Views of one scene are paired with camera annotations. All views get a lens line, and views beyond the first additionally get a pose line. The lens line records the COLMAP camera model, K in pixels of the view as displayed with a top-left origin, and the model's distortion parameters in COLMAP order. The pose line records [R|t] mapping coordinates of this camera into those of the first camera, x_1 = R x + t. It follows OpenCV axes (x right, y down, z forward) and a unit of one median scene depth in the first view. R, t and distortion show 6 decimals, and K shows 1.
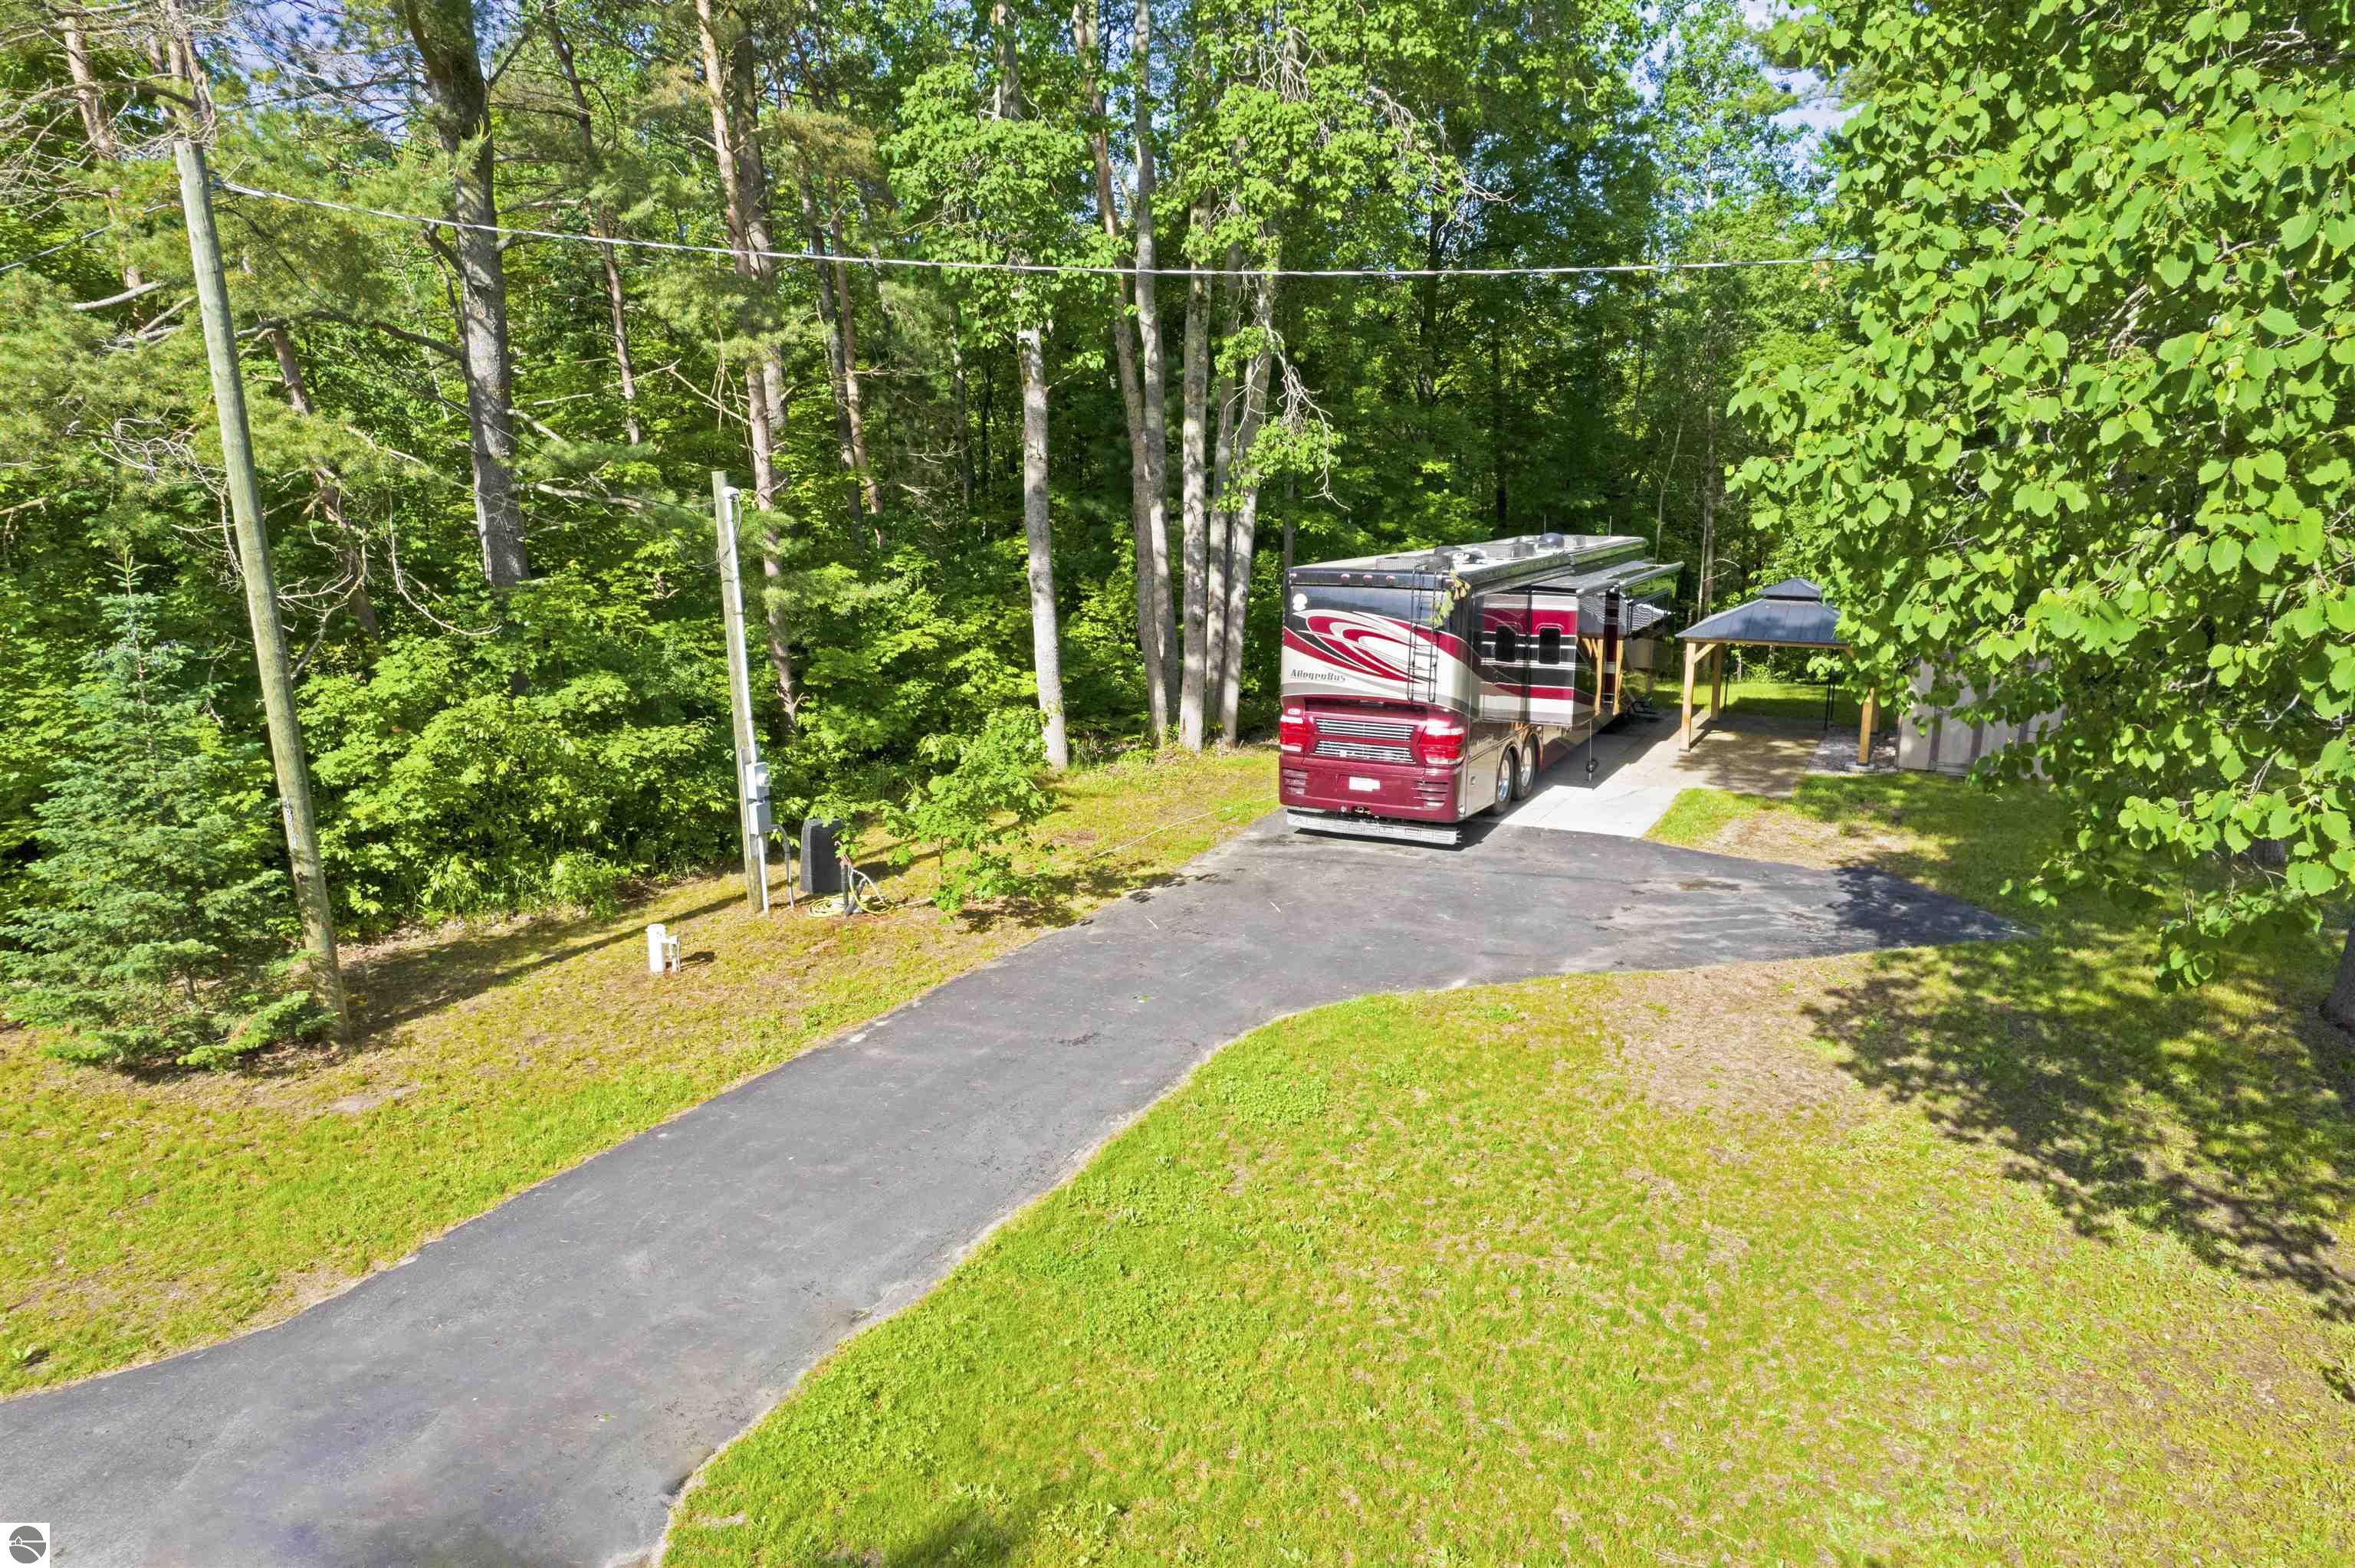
lens RADIAL K [[1528.9, 0, 1155.2], [0, 1528.9, 793.2], [0, 0, 1]] dist [-0.079326, 0.079183]
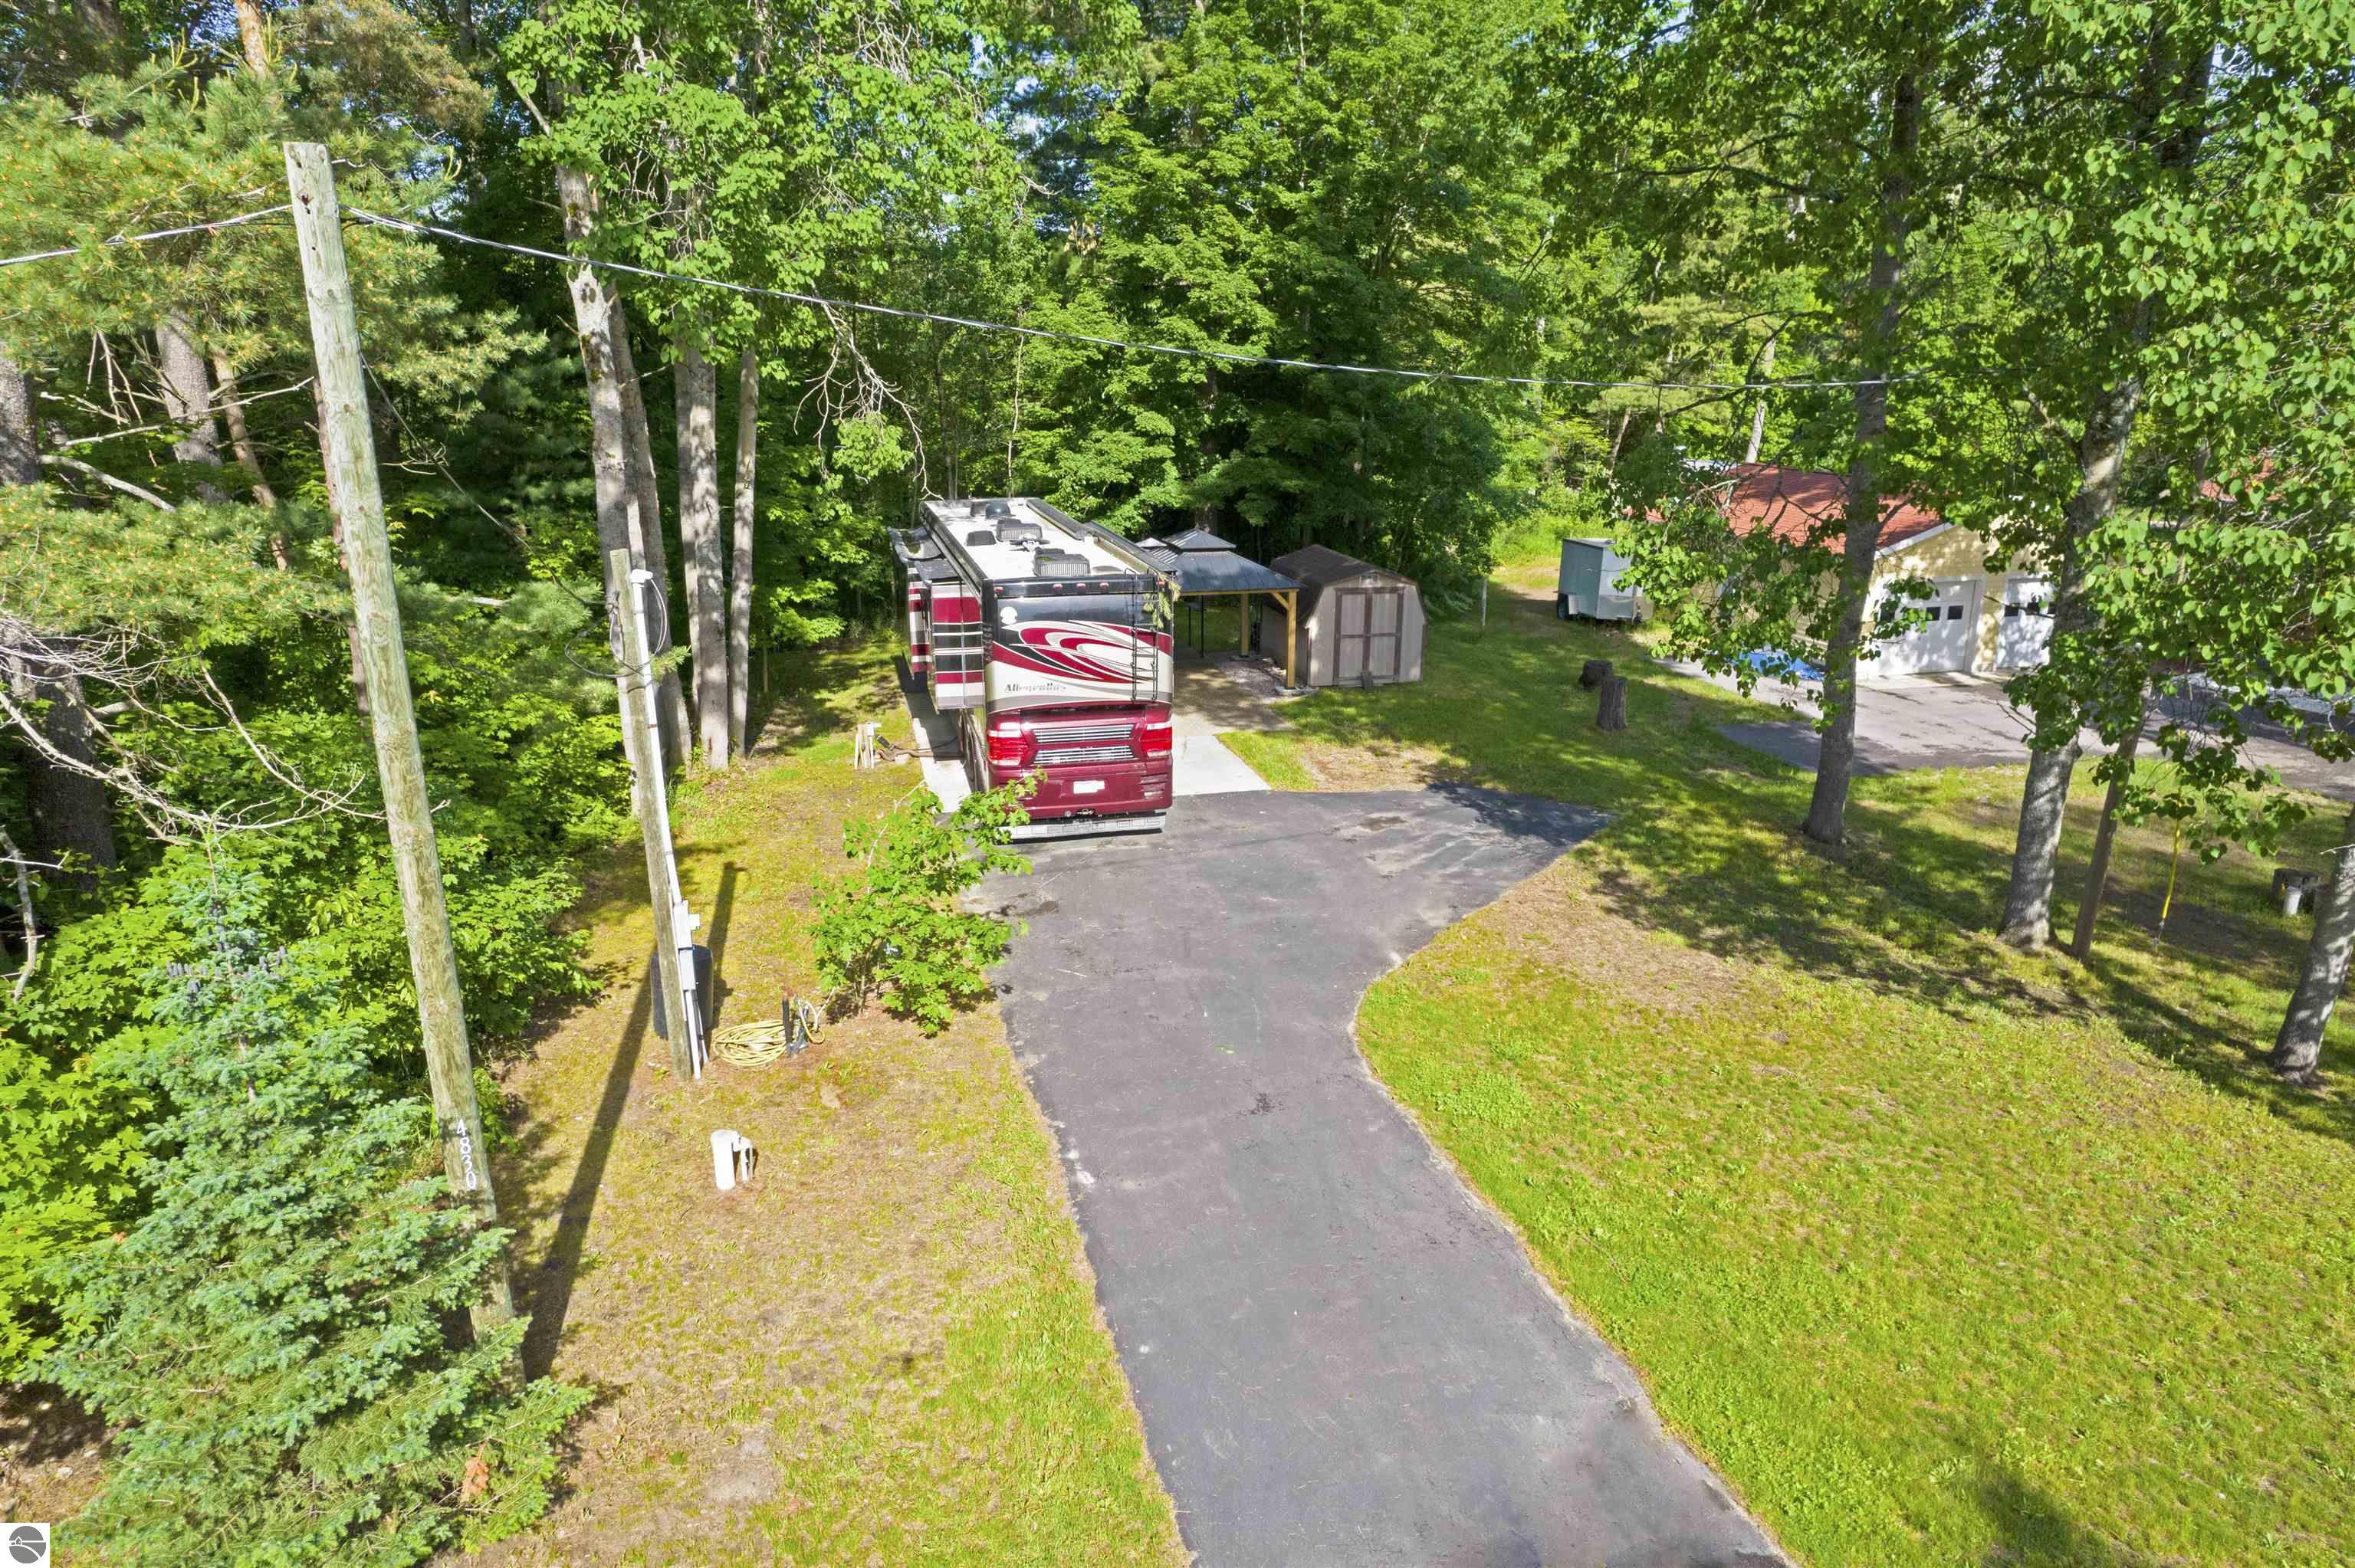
lens RADIAL K [[1512.1, 0, 1167.2], [0, 1512.1, 831.5], [0, 0, 1]] dist [-0.123979, 0.130205]
pose [[0.762335, -0.195102, 0.617074, -0.446994], [0.138672, 0.980575, 0.138715, -0.107875], [-0.632151, -0.020176, 0.774583, 0.178494]]
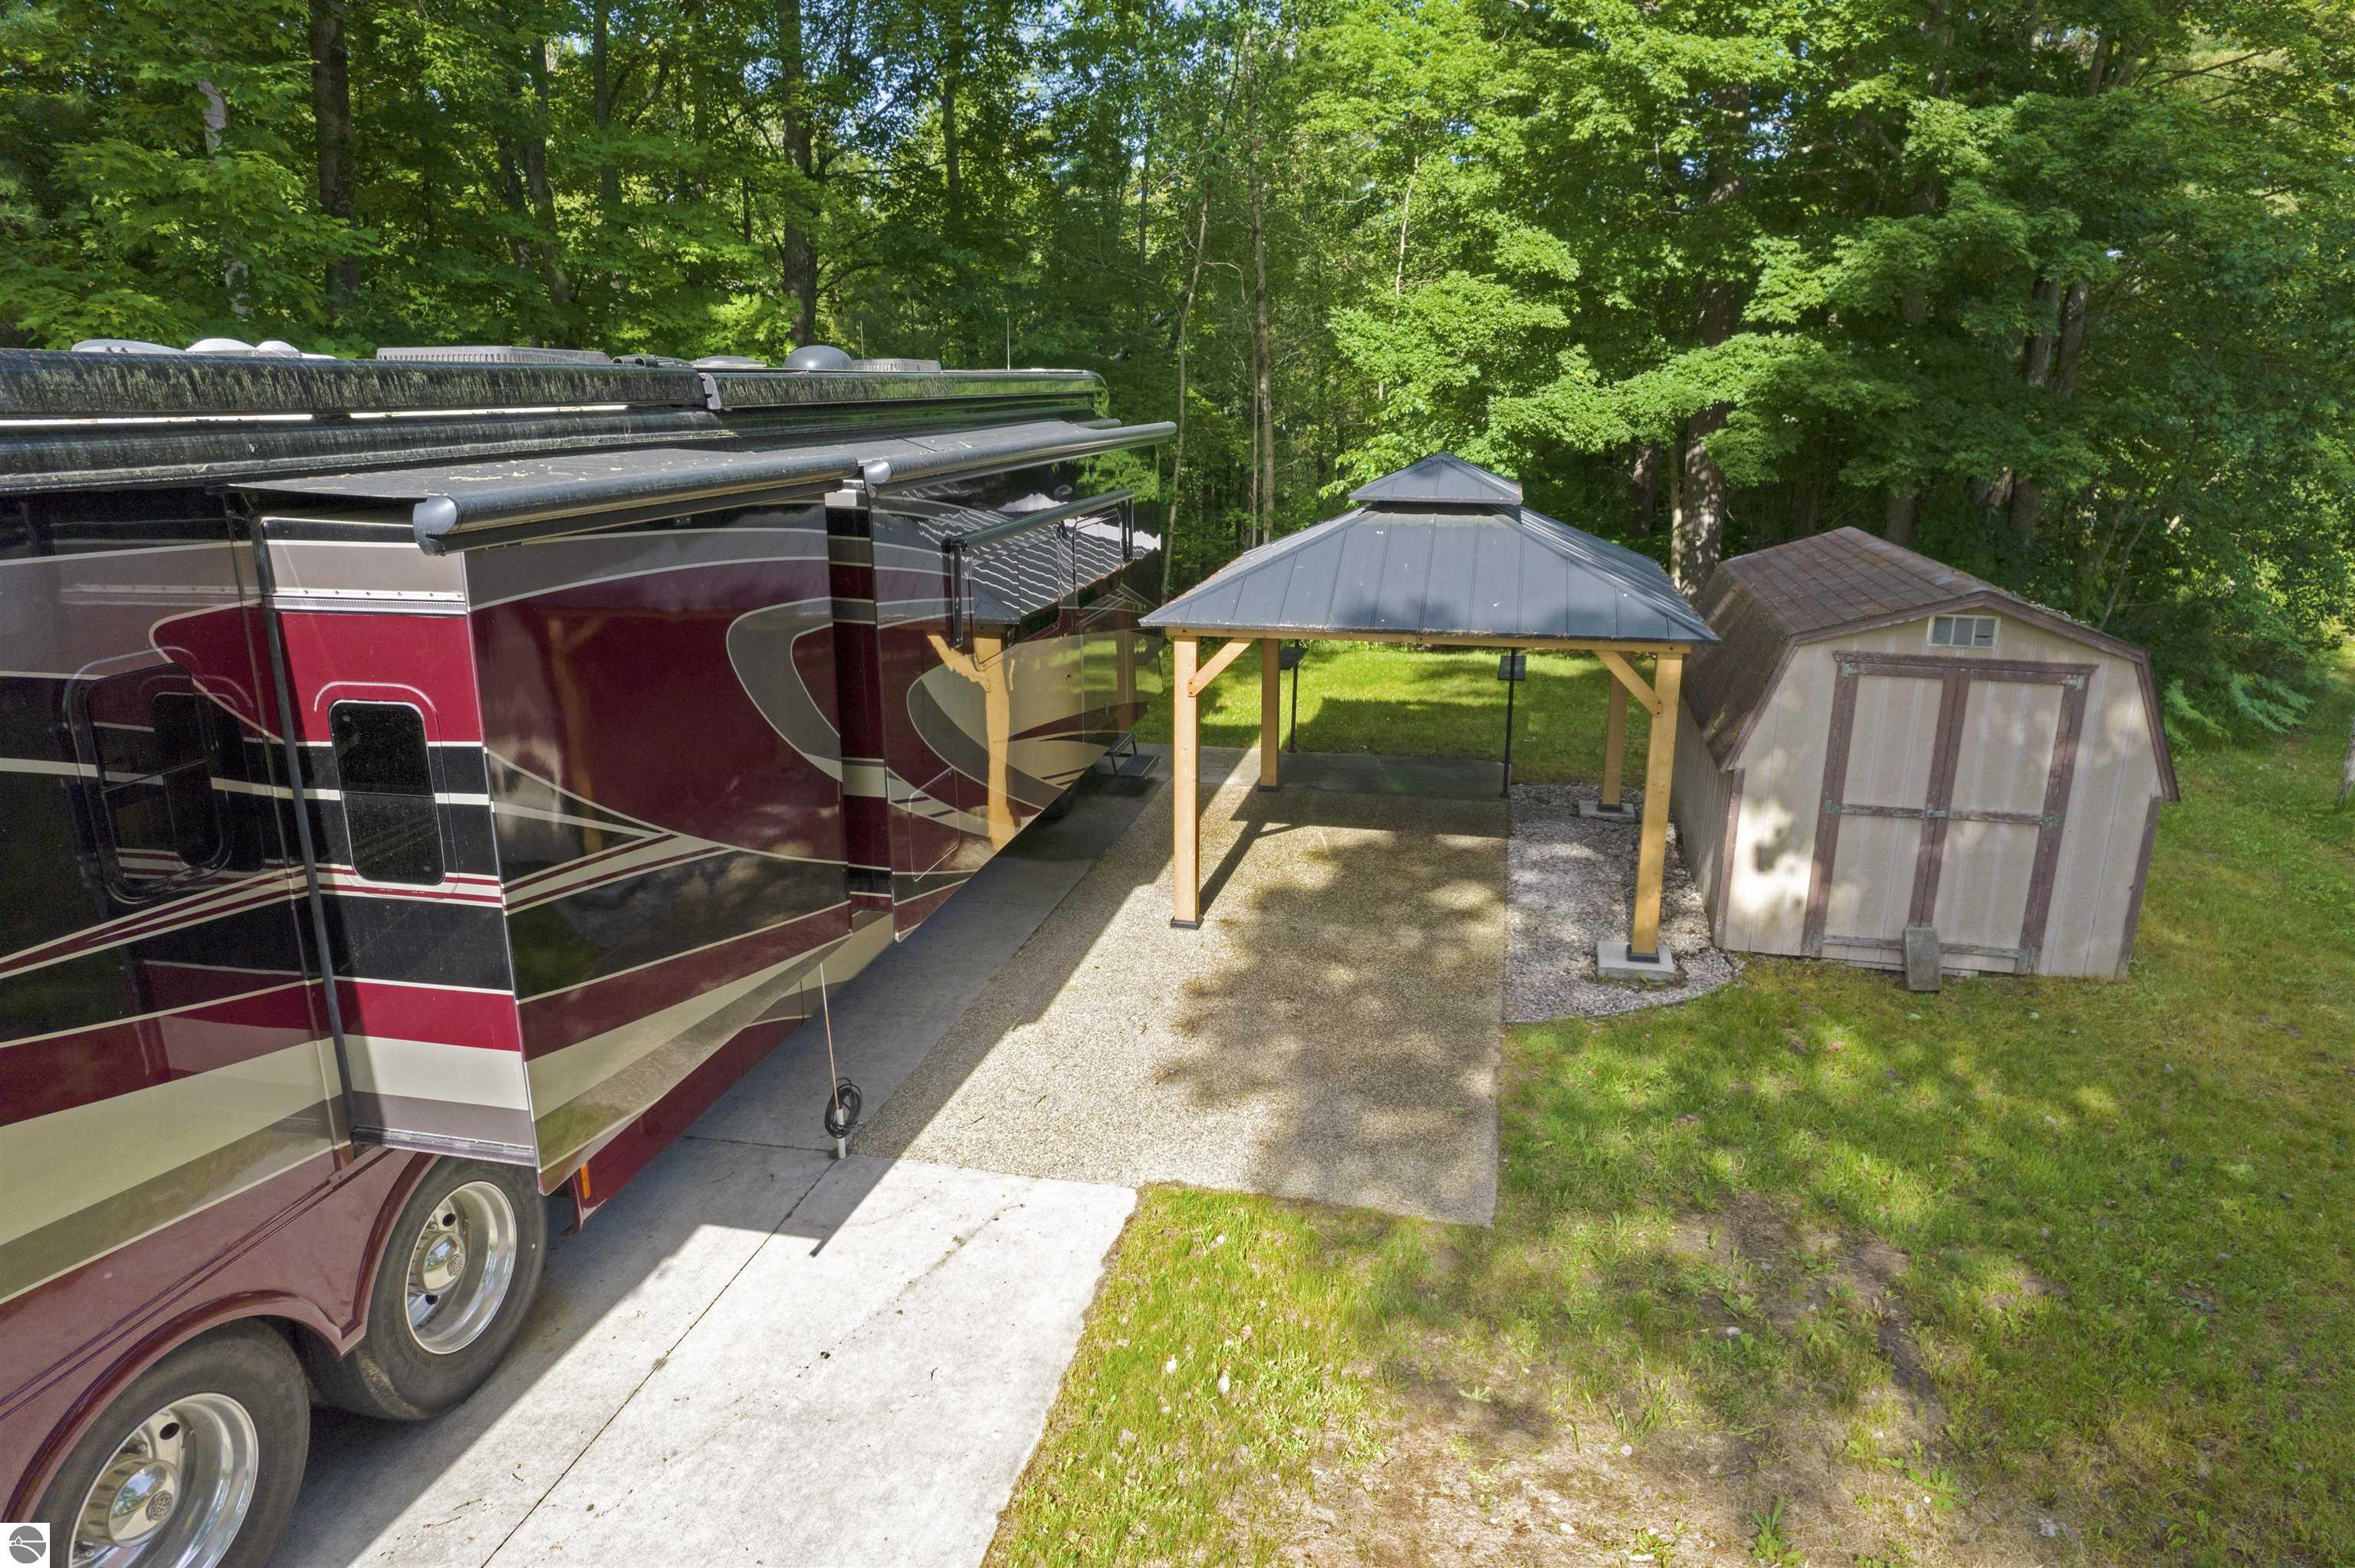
lens RADIAL K [[1541.4, 0, 1192.9], [0, 1541.4, 794.2], [0, 0, 1]] dist [-0.081853, 0.064042]
pose [[0.960140, -0.066442, 0.271509, 0.329443], [0.050270, 0.996546, 0.066099, -0.112586], [-0.274963, -0.049815, 0.960163, 0.839549]]
